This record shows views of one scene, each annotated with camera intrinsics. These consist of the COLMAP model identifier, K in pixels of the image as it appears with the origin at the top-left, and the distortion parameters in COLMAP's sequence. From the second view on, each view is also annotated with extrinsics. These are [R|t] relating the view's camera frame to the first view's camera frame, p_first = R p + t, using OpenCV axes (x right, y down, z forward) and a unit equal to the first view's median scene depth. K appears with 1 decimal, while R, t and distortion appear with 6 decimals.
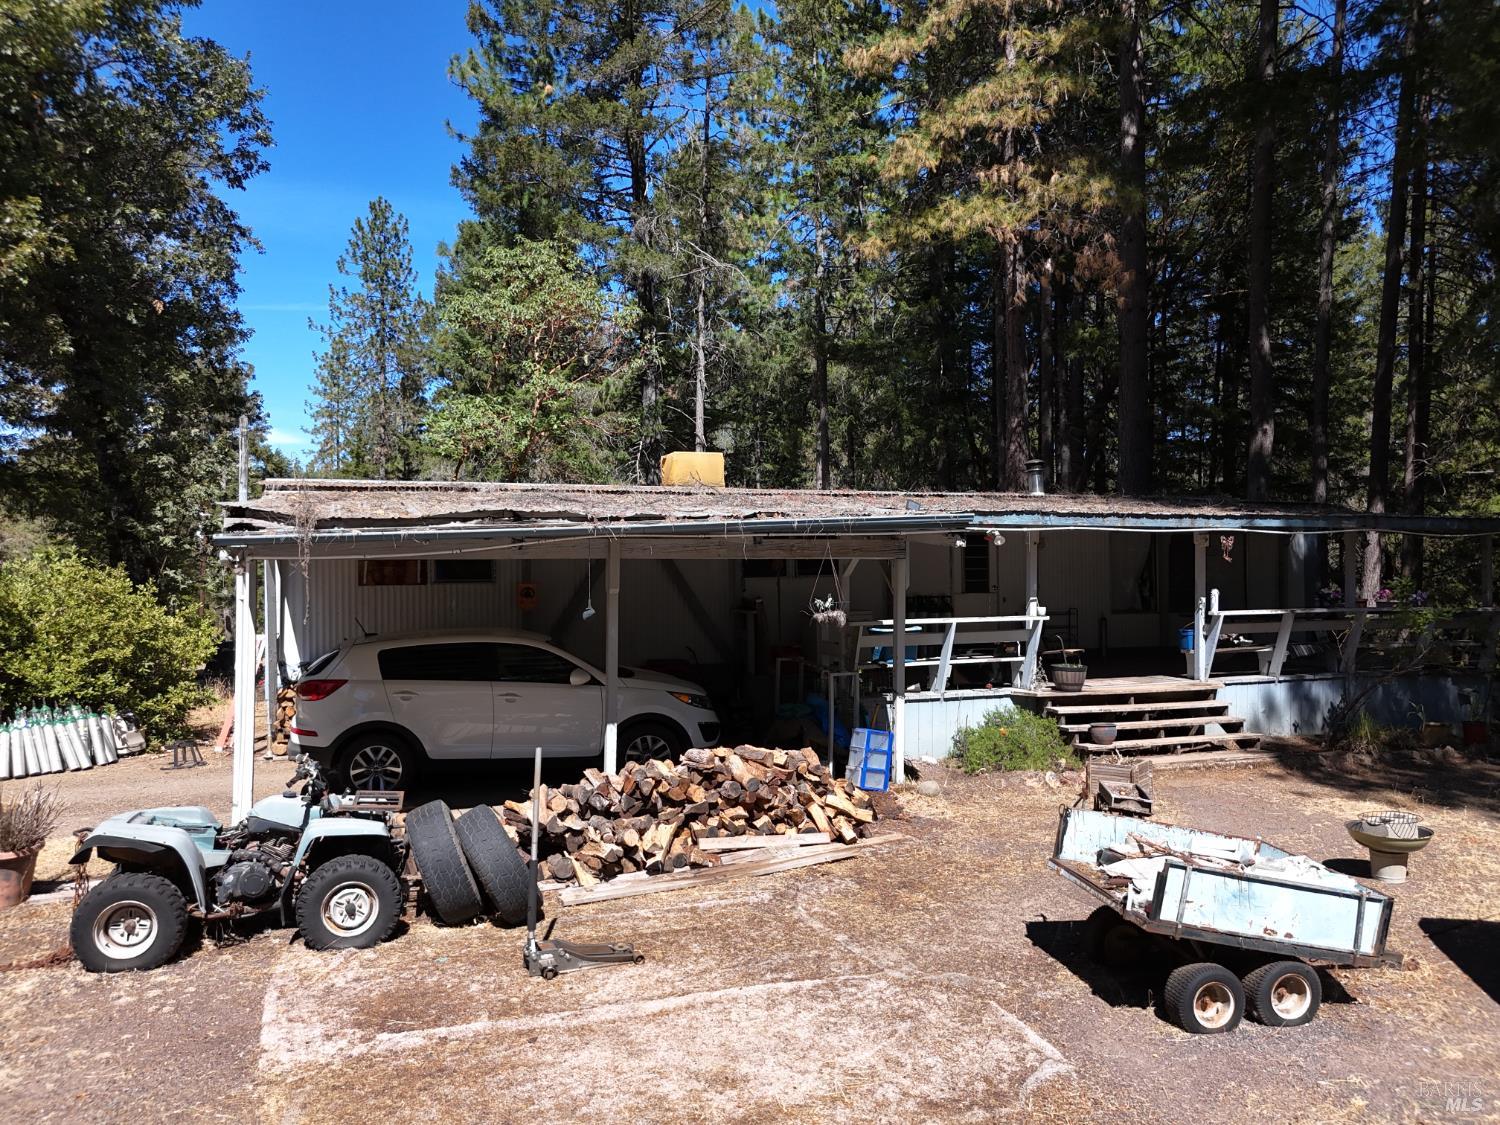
lens RADIAL K [[1102.1, 0, 747.6], [0, 1102.1, 561.3], [0, 0, 1]] dist [0.040433, -0.033495]
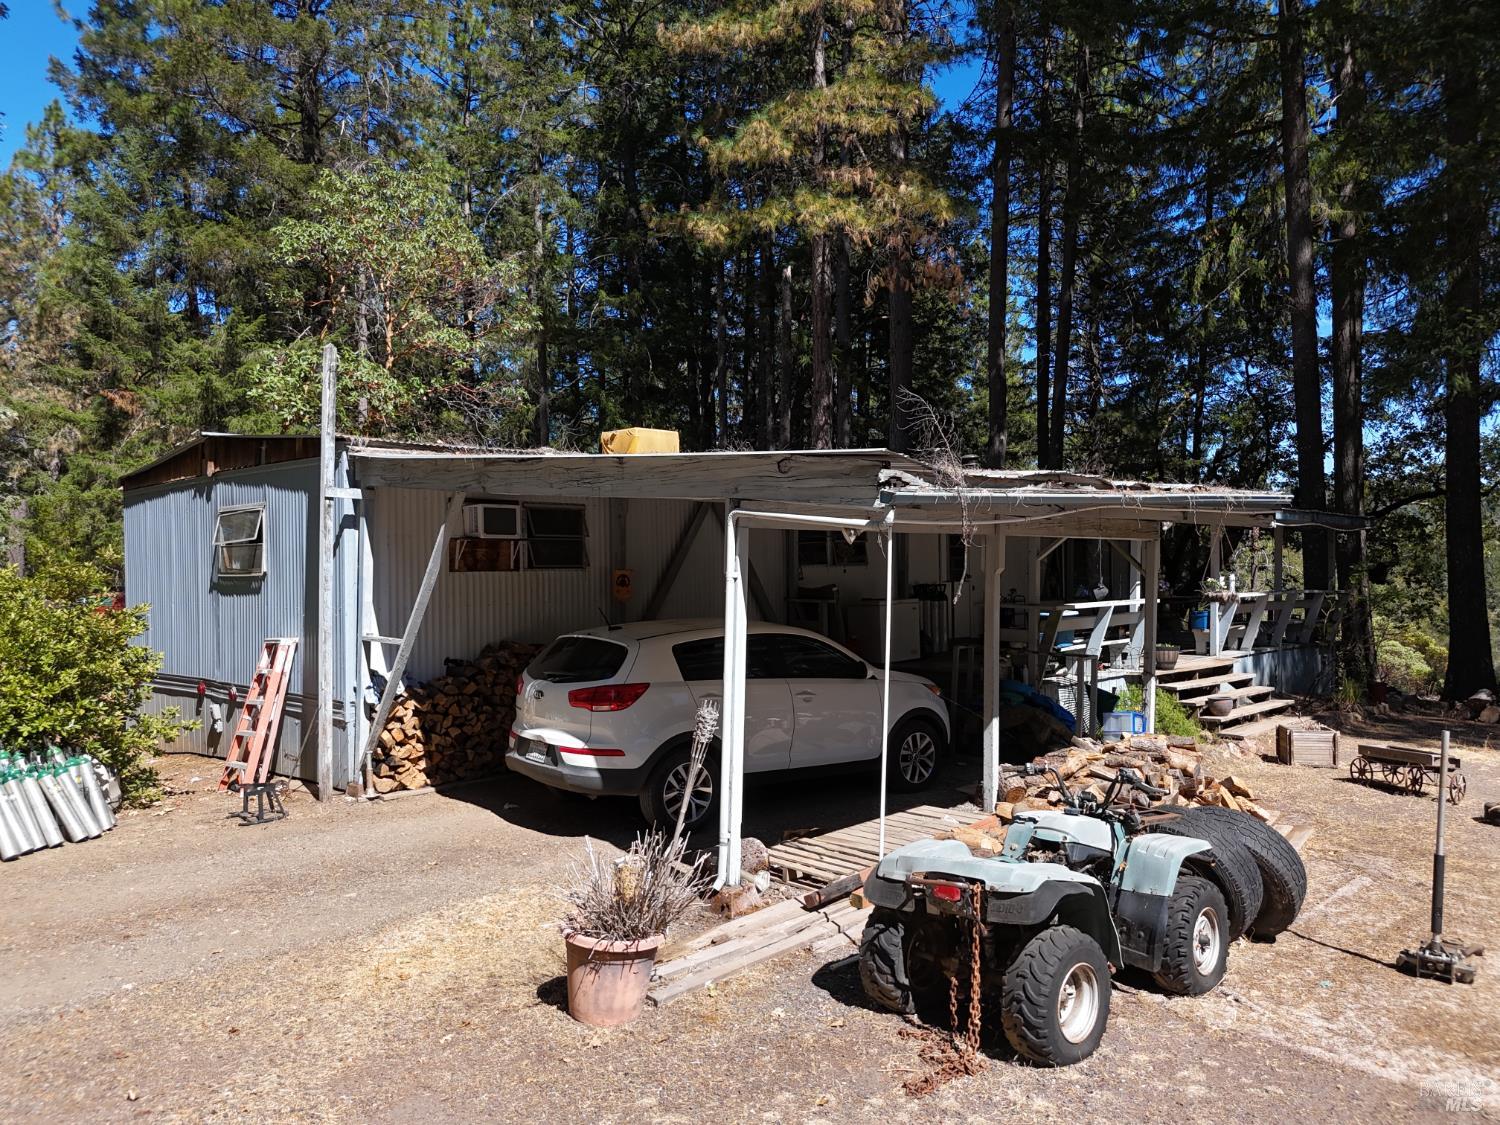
lens RADIAL K [[1102.1, 0, 750.0], [0, 1102.1, 567.8], [0, 0, 1]] dist [0.040433, -0.033495]
pose [[0.903220, 0.000844, 0.429176, -0.531047], [-0.002712, 0.999989, 0.003741, 0.016548], [-0.429169, -0.004543, 0.903213, 0.206521]]
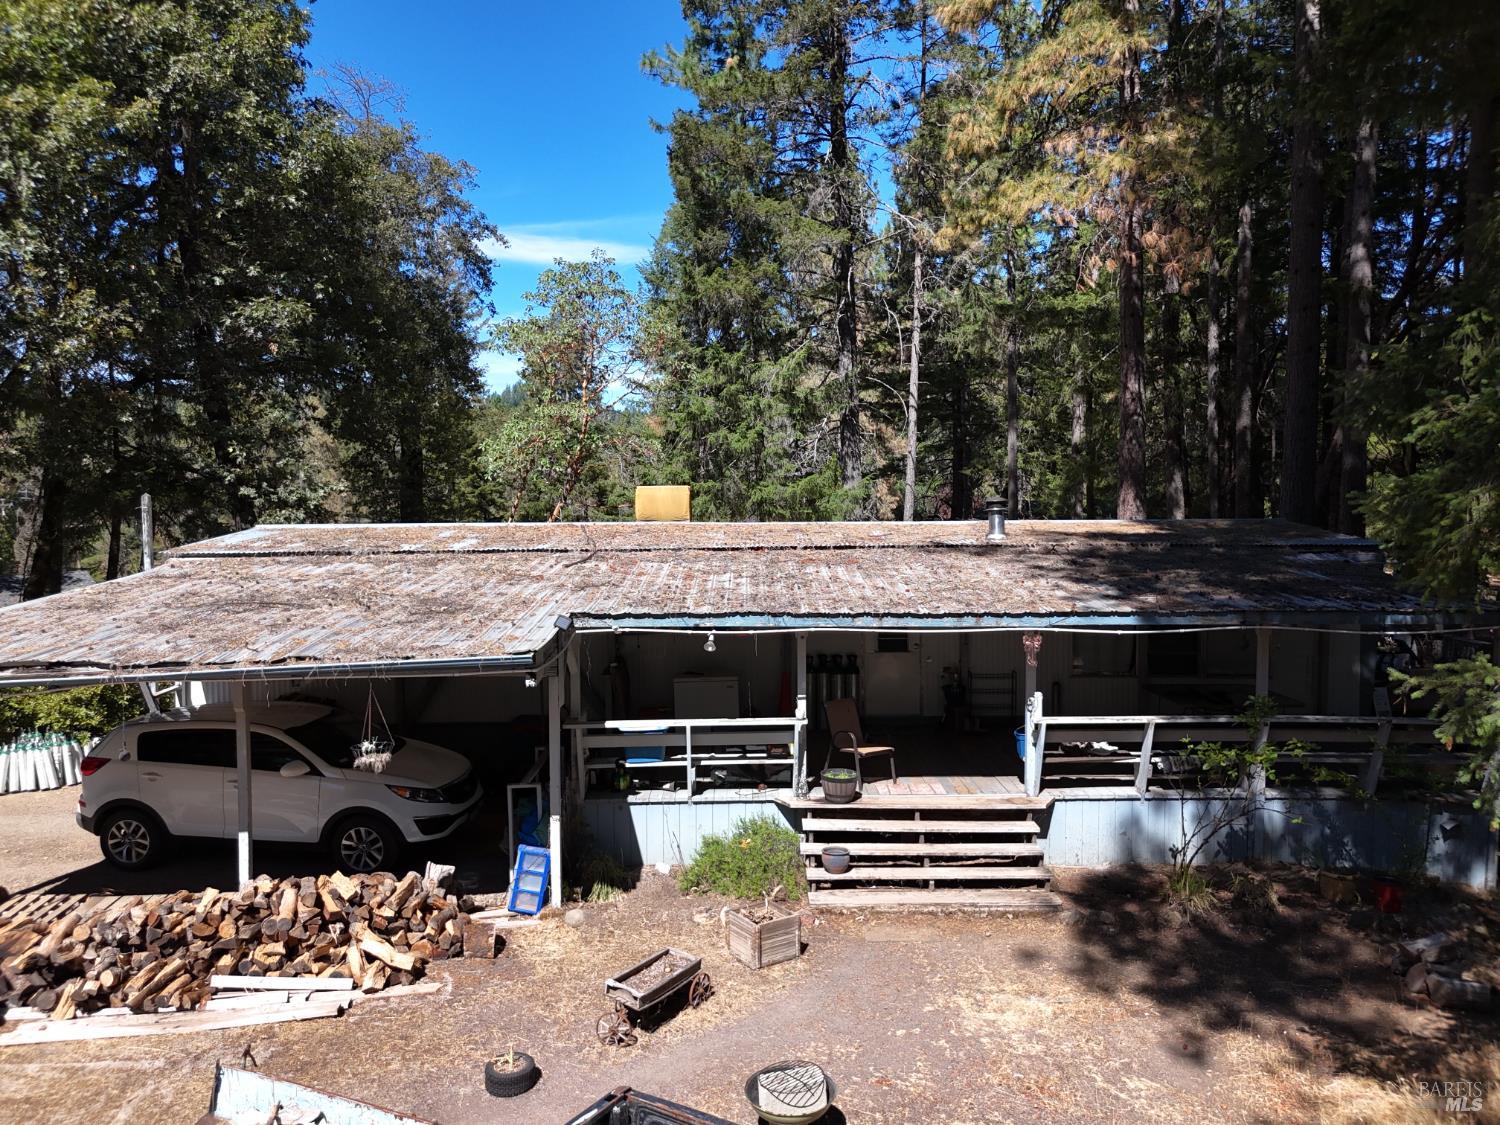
lens RADIAL K [[1102.1, 0, 743.7], [0, 1102.1, 554.7], [0, 0, 1]] dist [0.040433, -0.033495]
pose [[0.944374, 0.017691, -0.328396, 0.511375], [0.000486, 0.998476, 0.055185, -0.134855], [0.328872, -0.052275, 0.942927, 0.132902]]
